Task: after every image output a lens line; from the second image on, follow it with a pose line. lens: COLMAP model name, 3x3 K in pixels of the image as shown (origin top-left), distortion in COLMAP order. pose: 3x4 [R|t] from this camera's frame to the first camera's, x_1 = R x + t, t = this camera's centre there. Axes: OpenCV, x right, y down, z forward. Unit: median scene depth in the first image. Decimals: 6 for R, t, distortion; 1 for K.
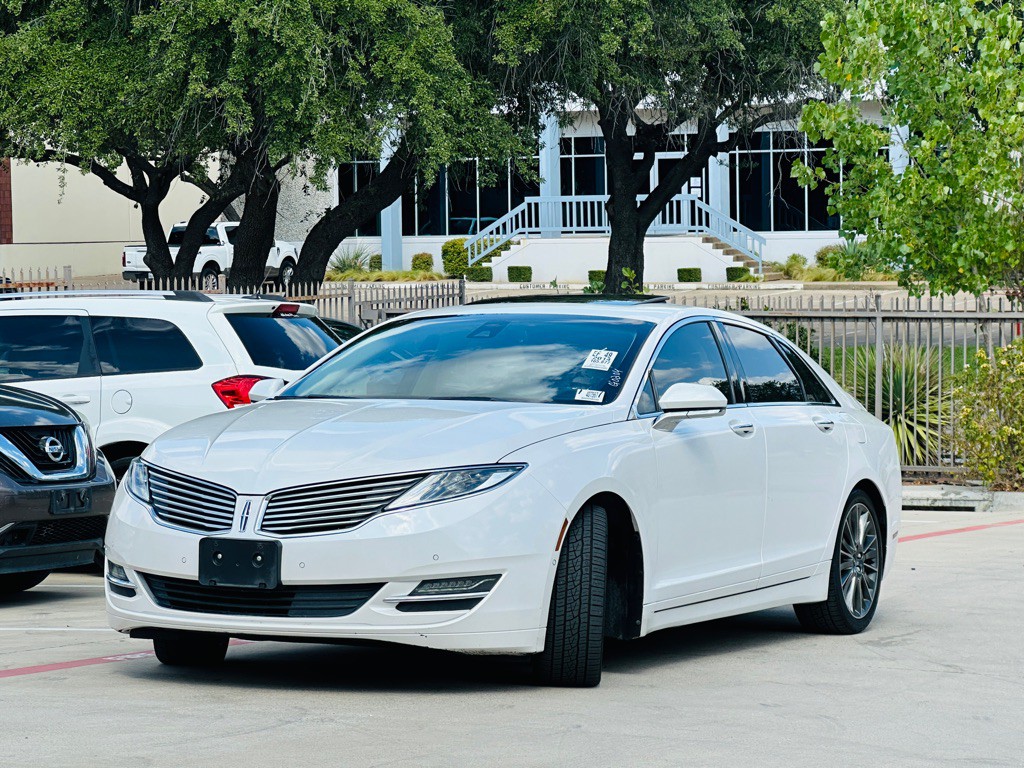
lens RADIAL K [[2788.0, 0, 513.5], [0, 2788.0, 381.8], [0, 0, 1]] dist [0.128713, 0.000000]
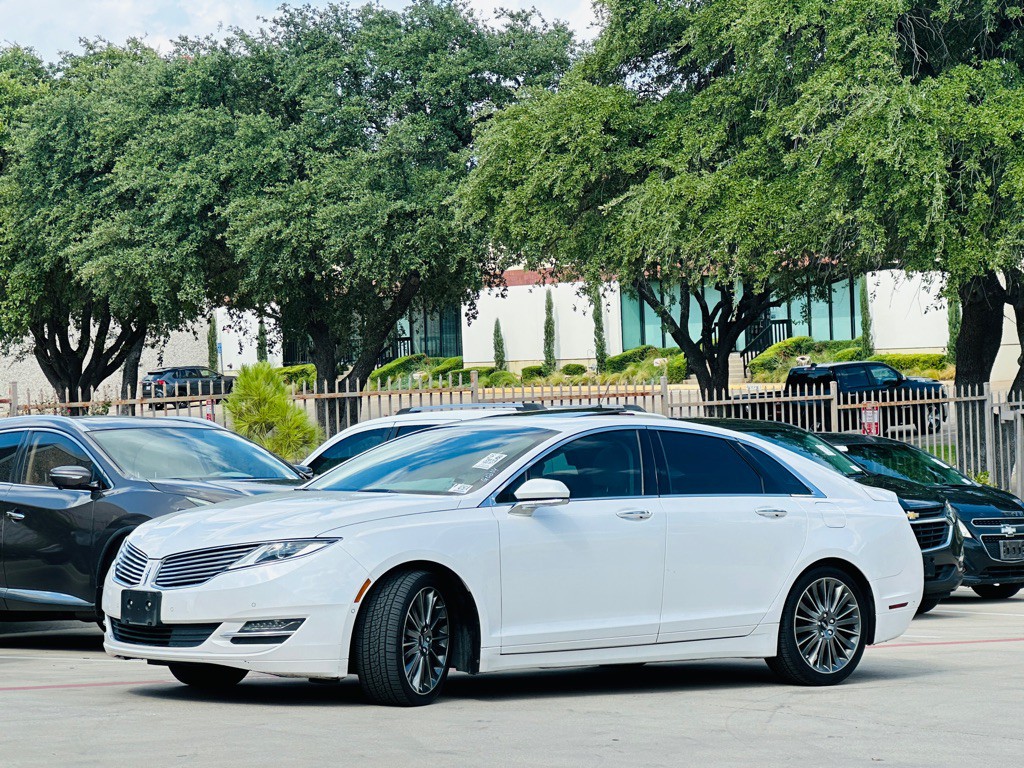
lens RADIAL K [[2788.0, 0, 505.2], [0, 2788.0, 385.8], [0, 0, 1]] dist [0.128713, 0.000000]
pose [[0.916748, -0.015552, -0.399164, 0.624709], [0.002087, 0.999415, -0.034145, 0.002208], [0.399461, 0.030470, 0.916244, -0.211365]]
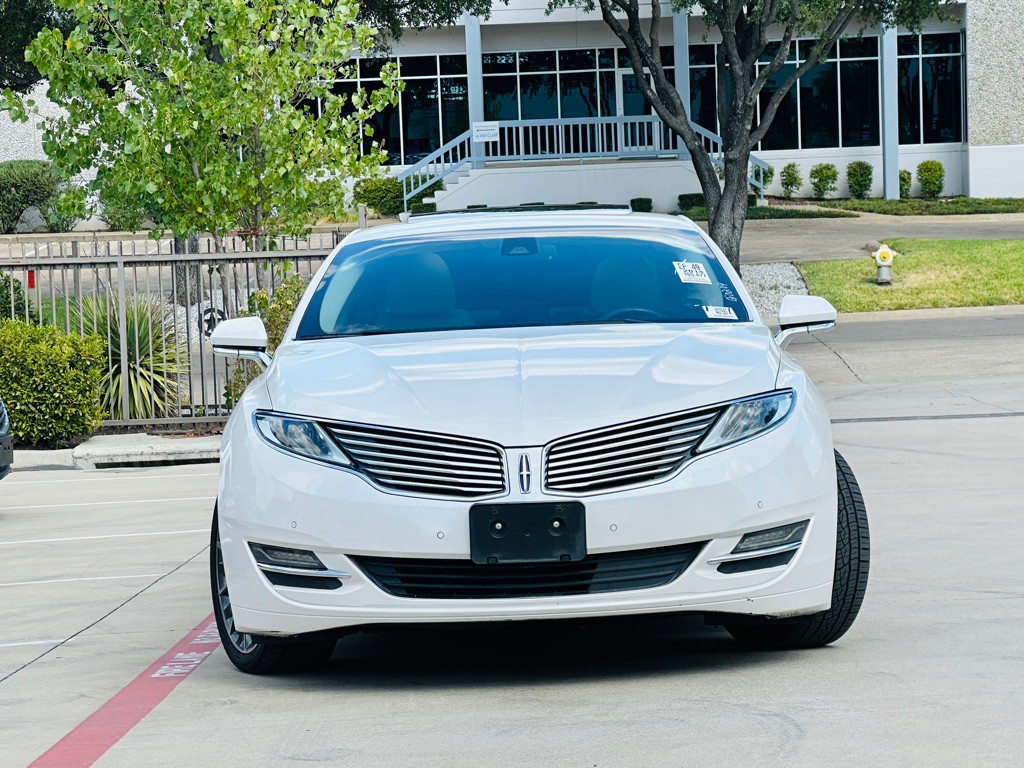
lens RADIAL K [[2788.0, 0, 512.1], [0, 2788.0, 387.0], [0, 0, 1]] dist [0.128713, 0.000000]
pose [[0.896561, -0.059993, 0.438839, -0.447817], [0.053567, 0.998199, 0.027023, 0.001324], [-0.439670, -0.000720, 0.898159, 0.279649]]
